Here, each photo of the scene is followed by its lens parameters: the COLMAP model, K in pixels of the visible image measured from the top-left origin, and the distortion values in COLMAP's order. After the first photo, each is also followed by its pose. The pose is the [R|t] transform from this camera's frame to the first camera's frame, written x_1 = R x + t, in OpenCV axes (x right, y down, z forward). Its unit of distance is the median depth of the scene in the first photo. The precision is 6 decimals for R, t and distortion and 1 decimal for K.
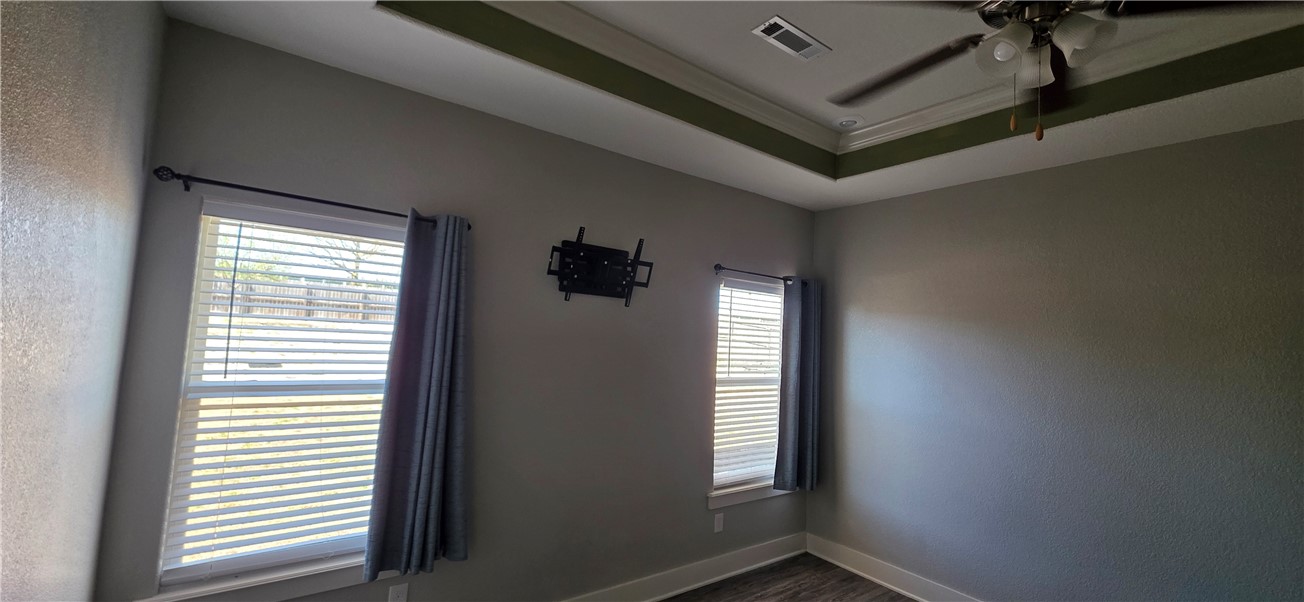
lens RADIAL K [[519.9, 0, 646.9], [0, 519.9, 297.8], [0, 0, 1]] dist [0.012070, -0.000016]
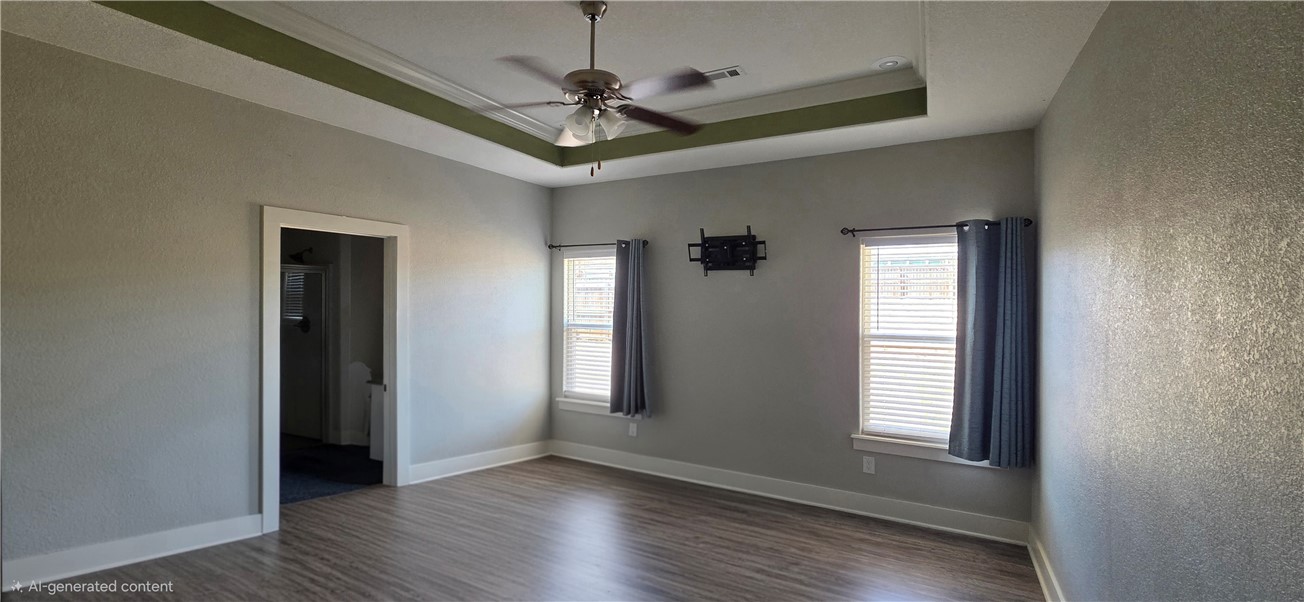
lens RADIAL K [[519.9, 0, 646.9], [0, 519.9, 297.8], [0, 0, 1]] dist [0.012070, -0.000016]
pose [[0.412791, -0.029412, -0.910351, 0.941593], [0.099122, 0.994993, 0.012799, 0.024877], [0.905416, -0.095519, 0.413639, 0.161956]]
